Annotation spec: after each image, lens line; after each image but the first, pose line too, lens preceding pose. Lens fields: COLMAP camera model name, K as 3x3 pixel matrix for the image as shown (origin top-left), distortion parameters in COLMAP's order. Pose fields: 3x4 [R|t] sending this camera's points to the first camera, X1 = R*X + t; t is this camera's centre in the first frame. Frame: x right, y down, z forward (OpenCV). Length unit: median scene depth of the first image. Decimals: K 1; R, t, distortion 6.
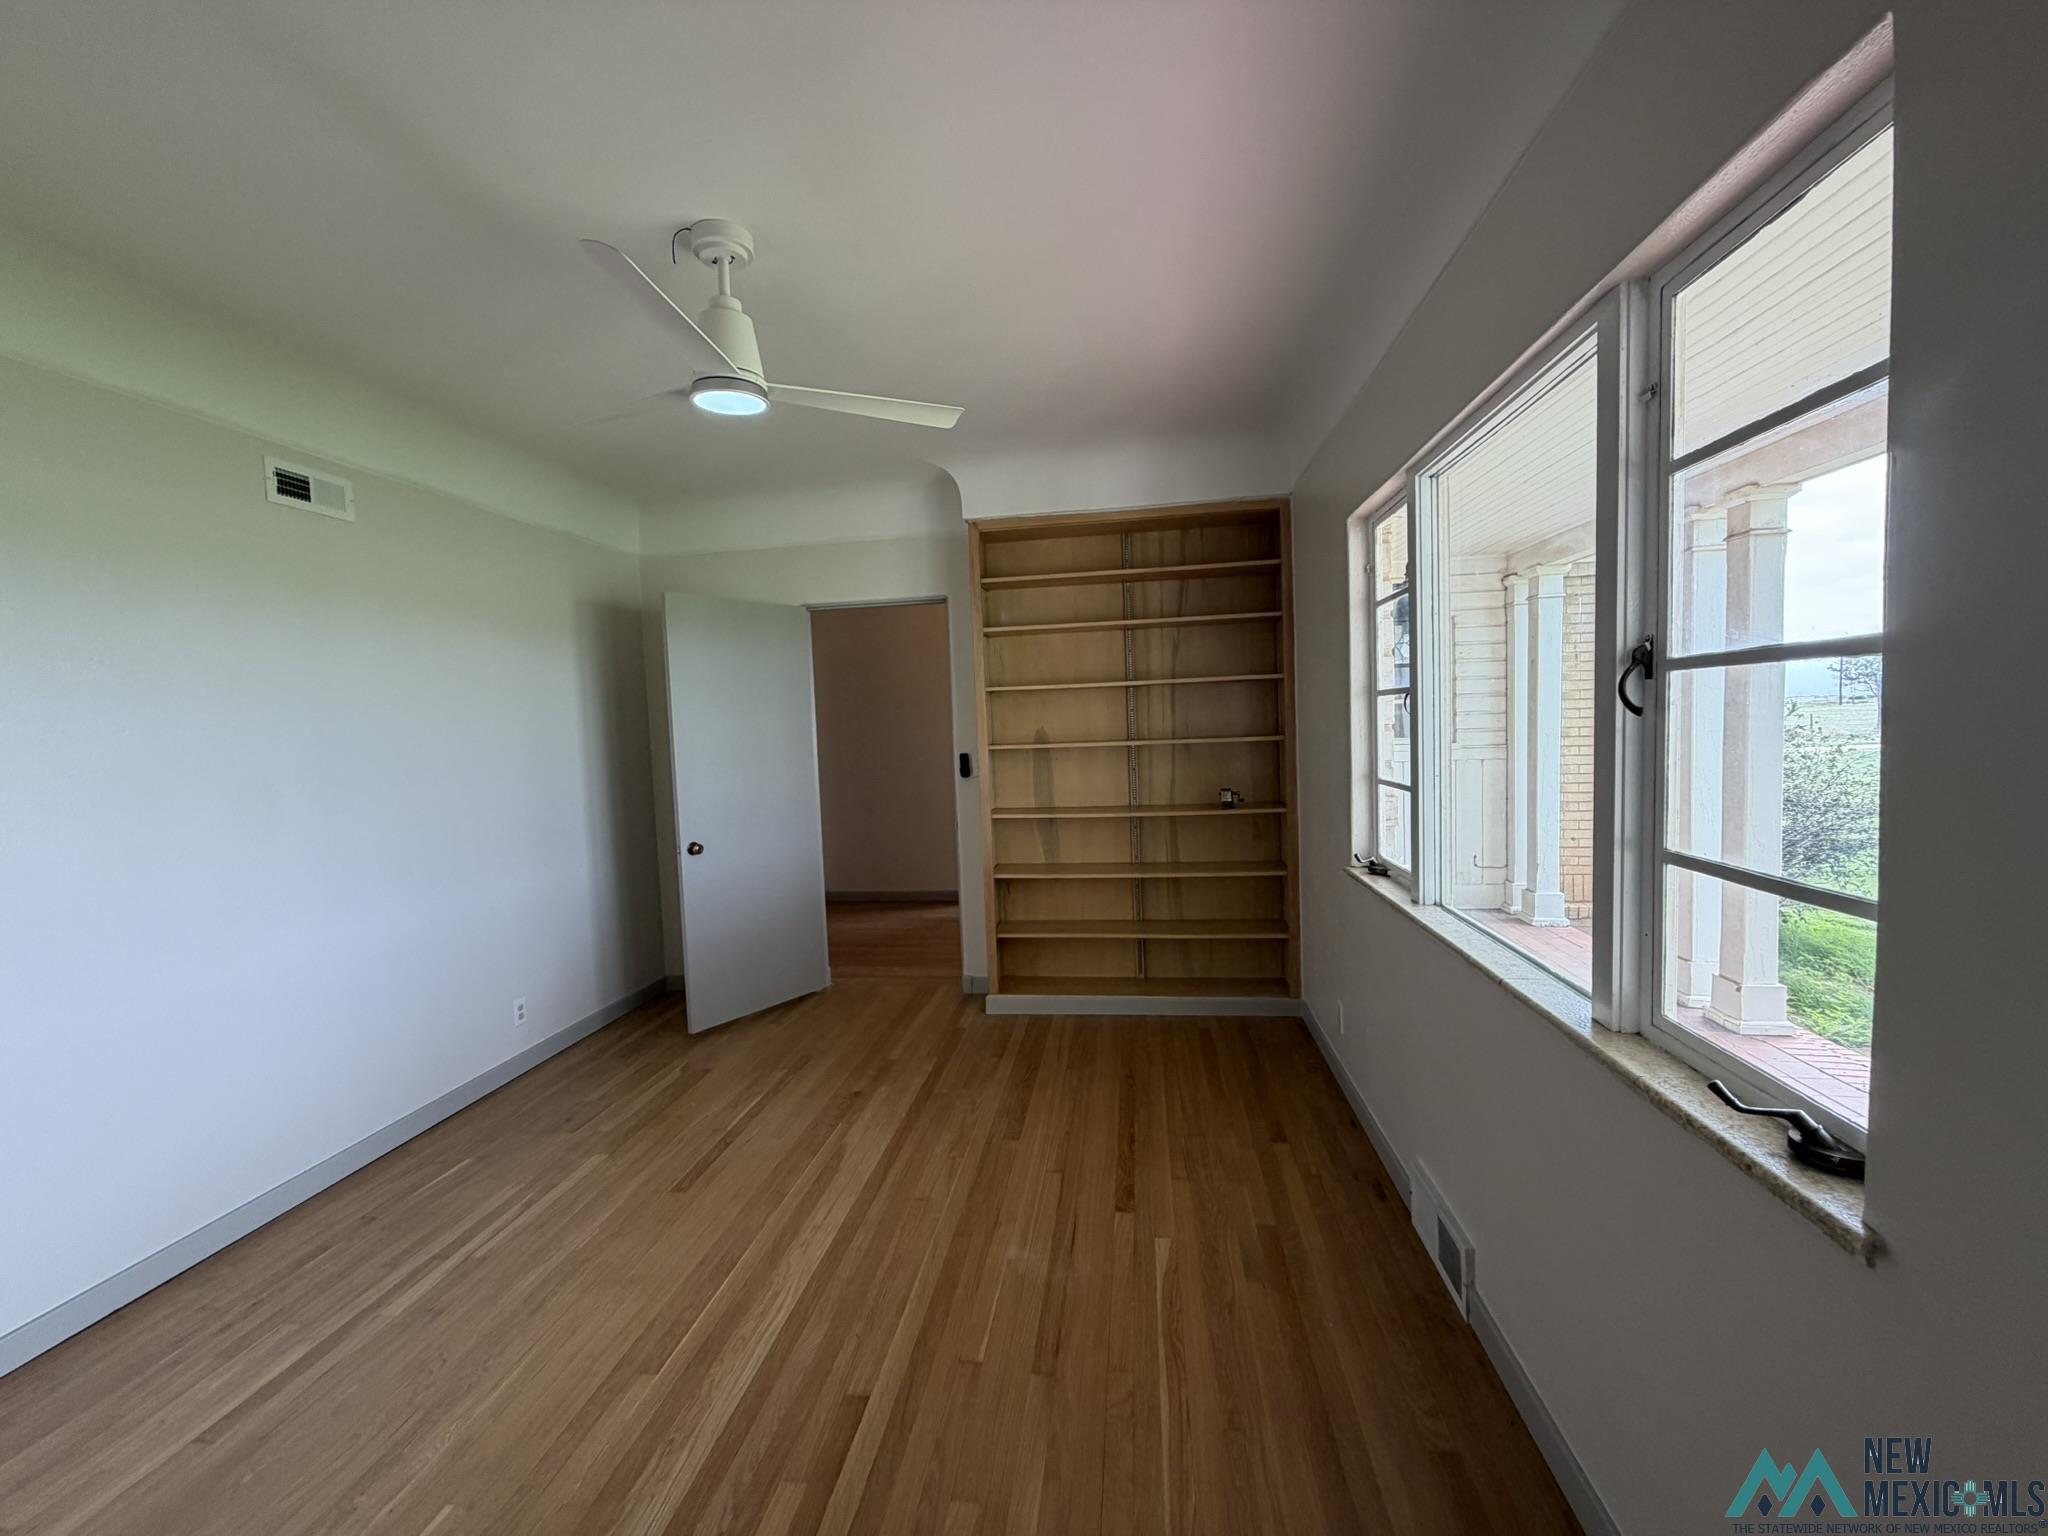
lens RADIAL K [[817.5, 0, 1011.9], [0, 817.5, 764.9], [0, 0, 1]] dist [0.002523, 0.000251]
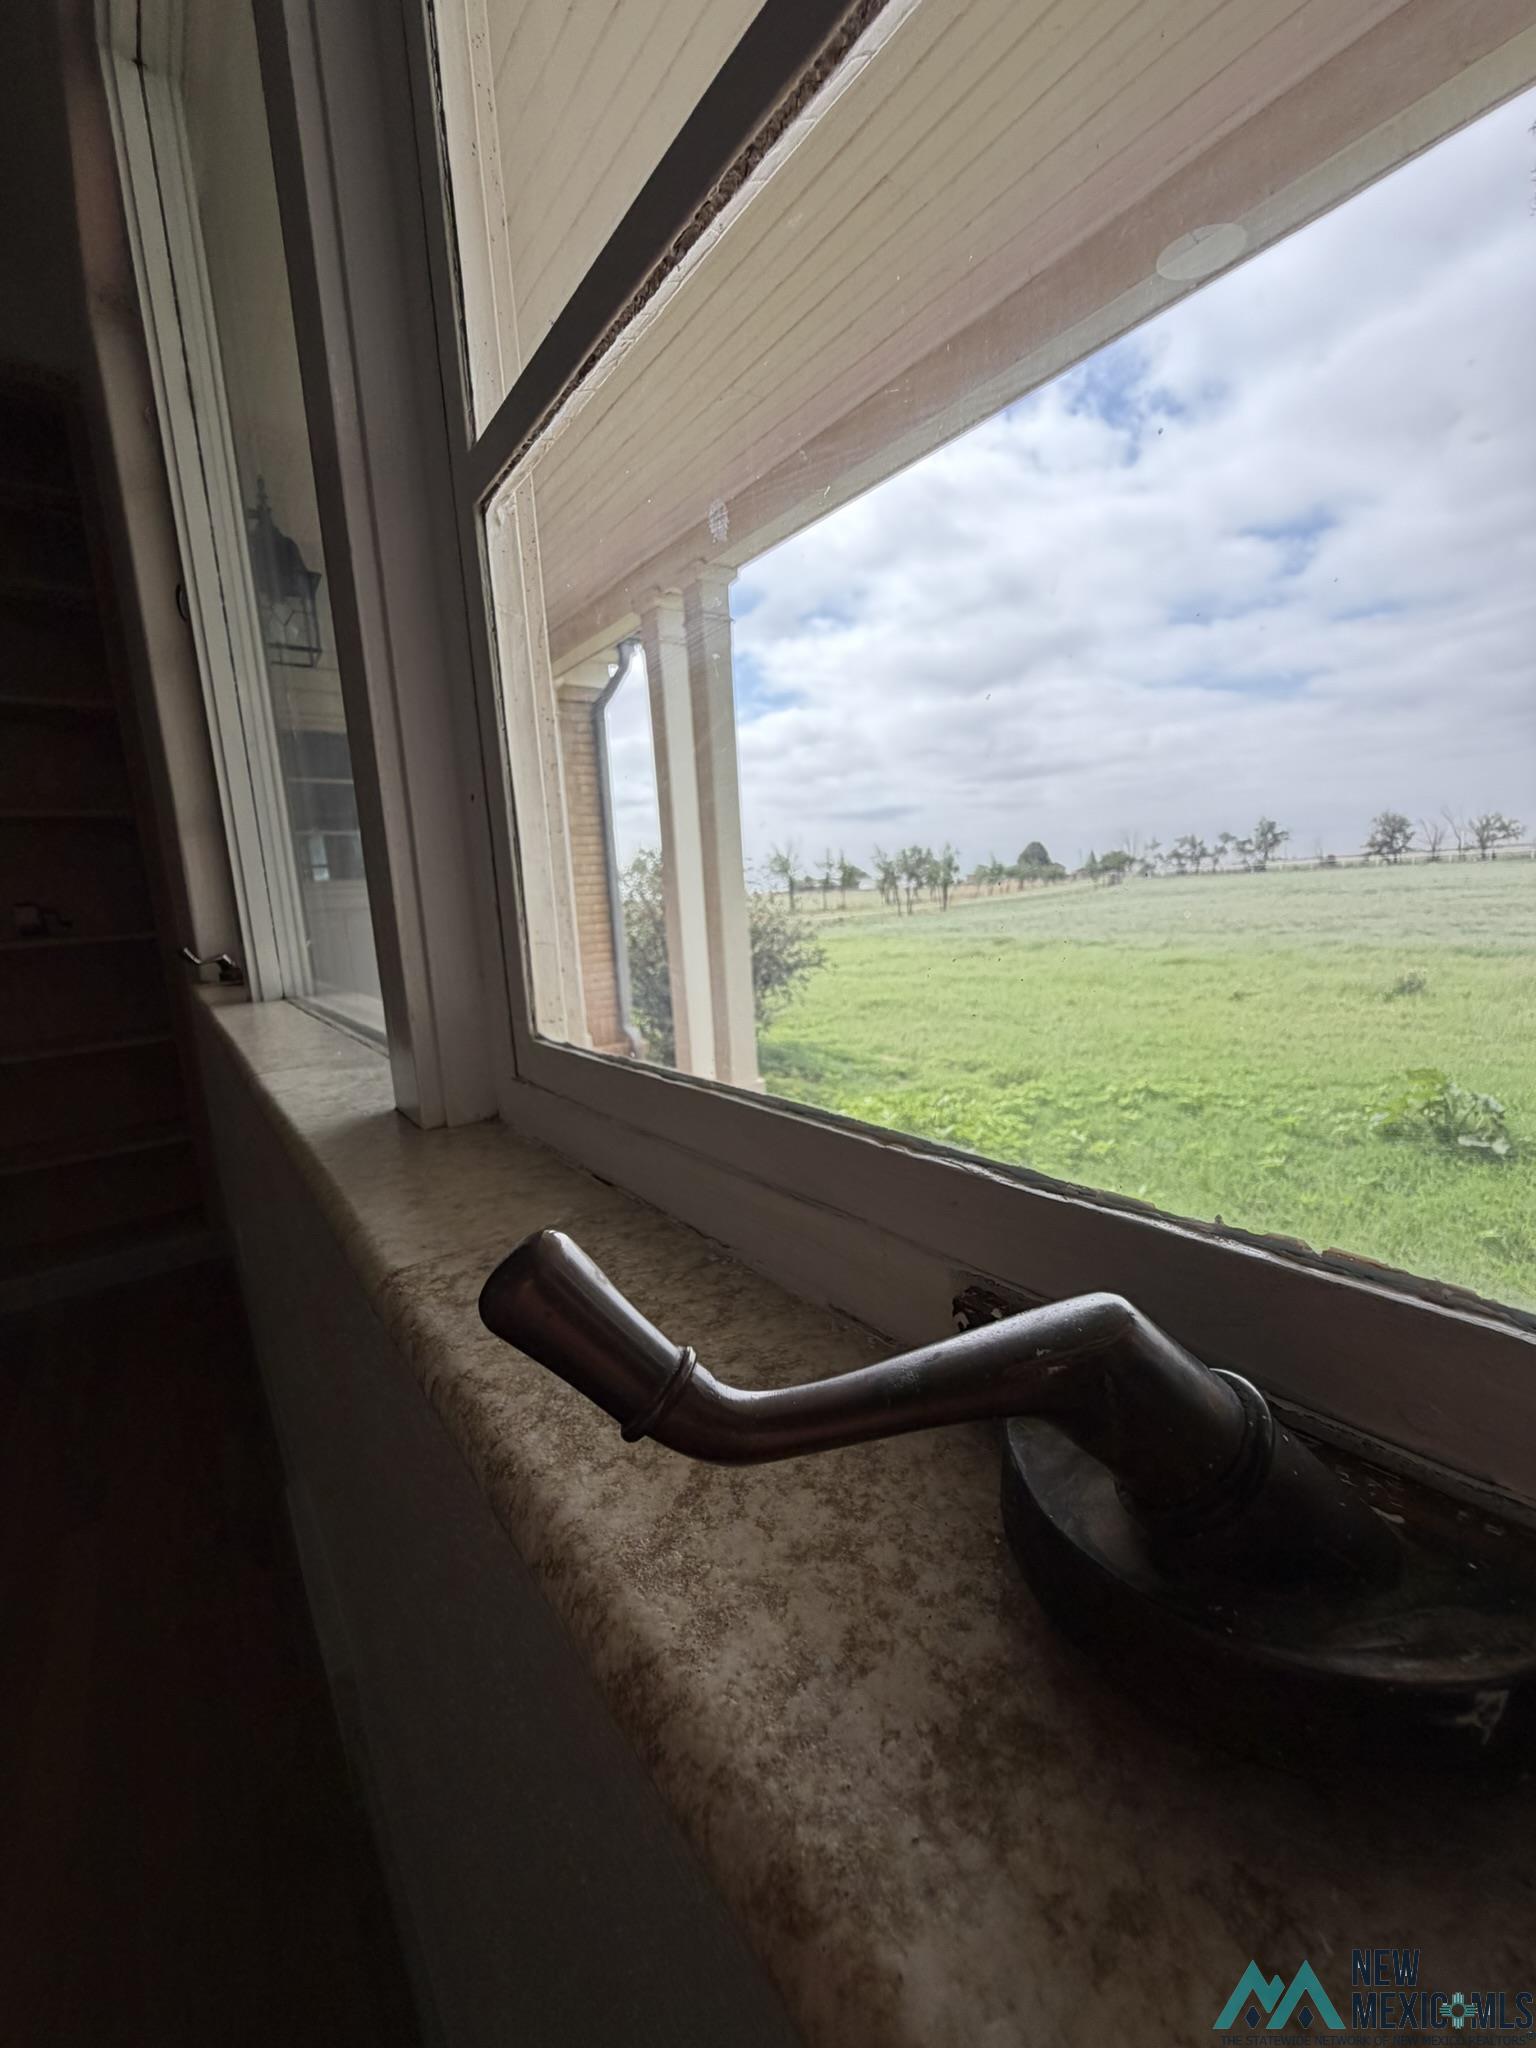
lens RADIAL K [[817.5, 0, 768.3], [0, 817.5, 1027.2], [0, 0, 1]] dist [0.002523, 0.000251]
pose [[0.706733, -0.122234, 0.696841, 0.243092], [0.074068, 0.992332, 0.098948, 0.105081], [-0.703592, -0.018316, 0.710368, 0.271952]]
